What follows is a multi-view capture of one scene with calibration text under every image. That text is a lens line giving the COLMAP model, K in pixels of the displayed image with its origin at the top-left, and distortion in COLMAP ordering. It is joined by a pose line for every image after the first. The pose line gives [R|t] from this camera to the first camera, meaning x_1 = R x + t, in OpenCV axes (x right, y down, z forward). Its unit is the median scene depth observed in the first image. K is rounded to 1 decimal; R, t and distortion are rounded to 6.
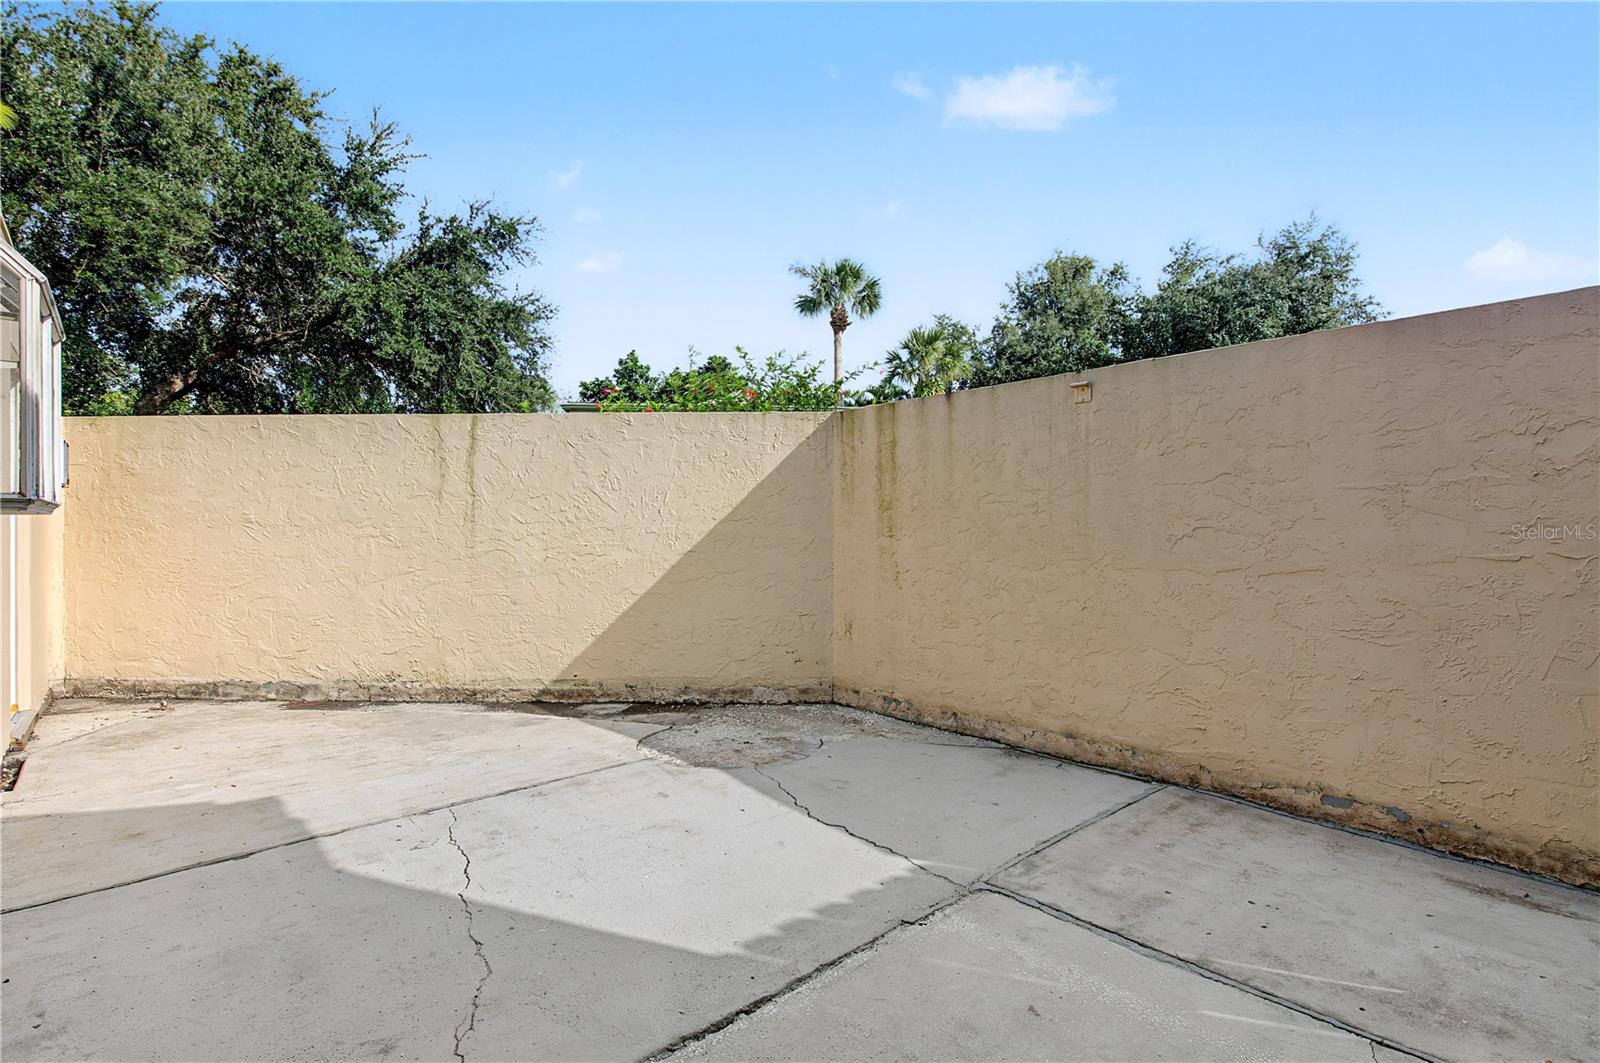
lens RADIAL K [[729.1, 0, 795.7], [0, 729.1, 524.9], [0, 0, 1]] dist [-0.014376, -0.000197]
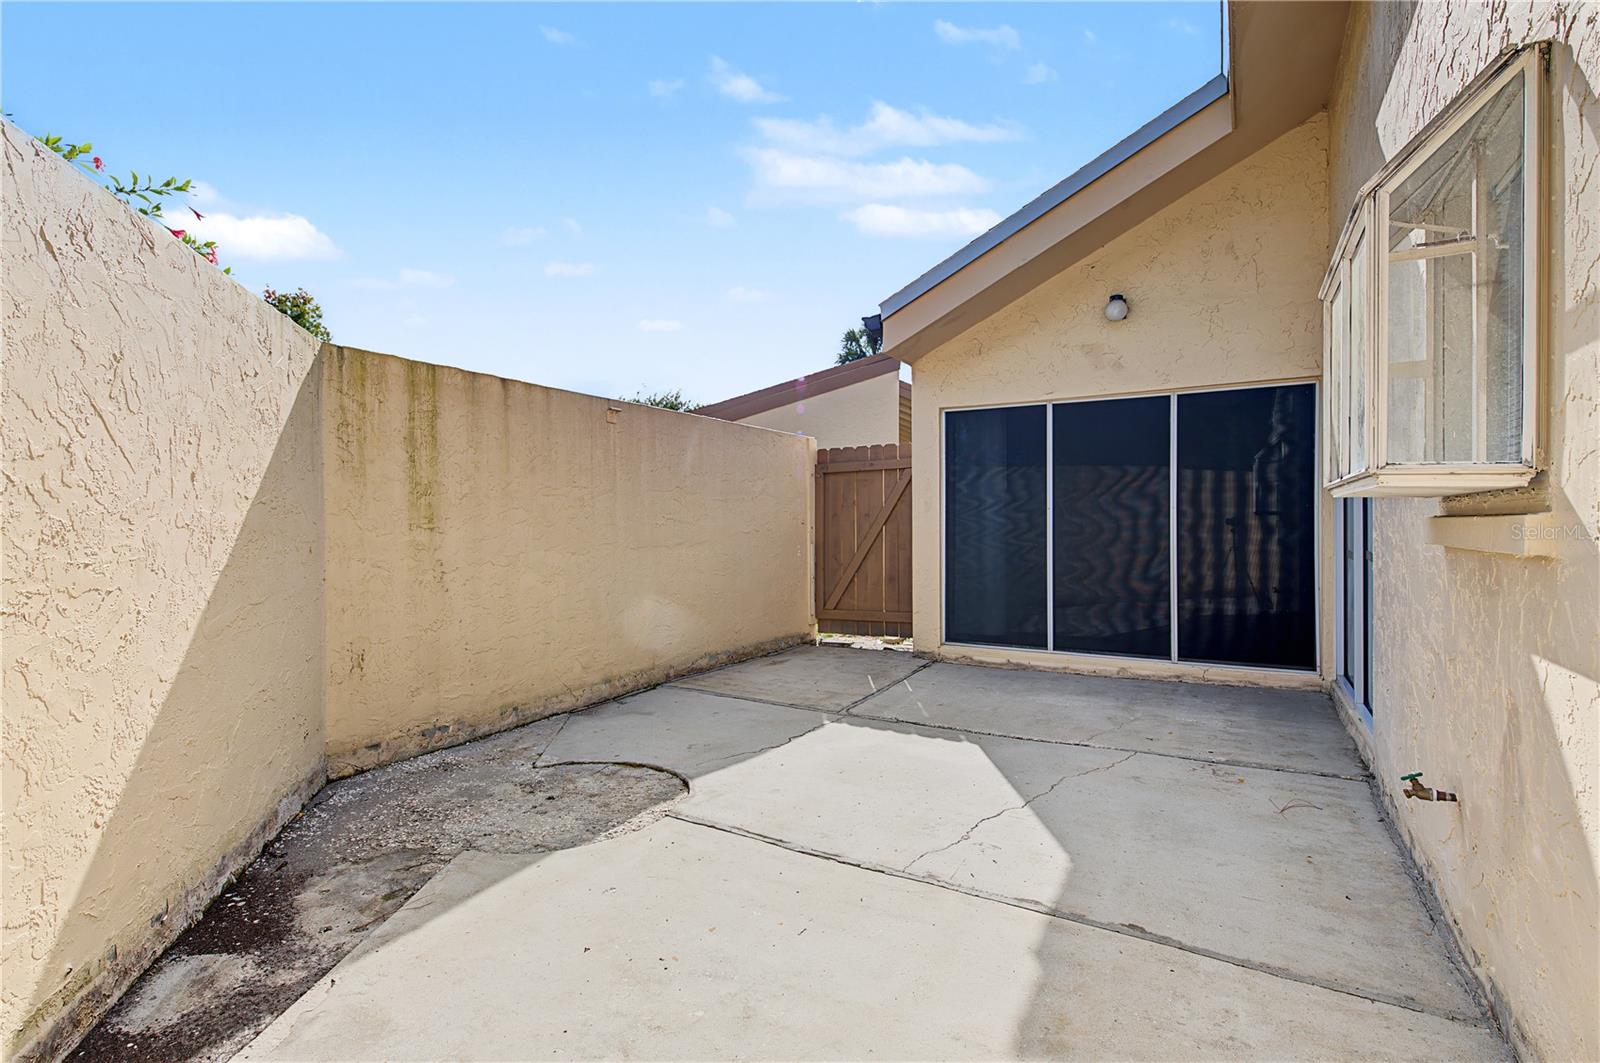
lens RADIAL K [[729.1, 0, 795.7], [0, 729.1, 524.9], [0, 0, 1]] dist [-0.014376, -0.000197]
pose [[-0.301044, -0.002333, 0.953607, -0.764289], [-0.000666, 0.999997, 0.002236, 0.009375], [-0.953610, 0.000038, -0.301045, 0.864256]]
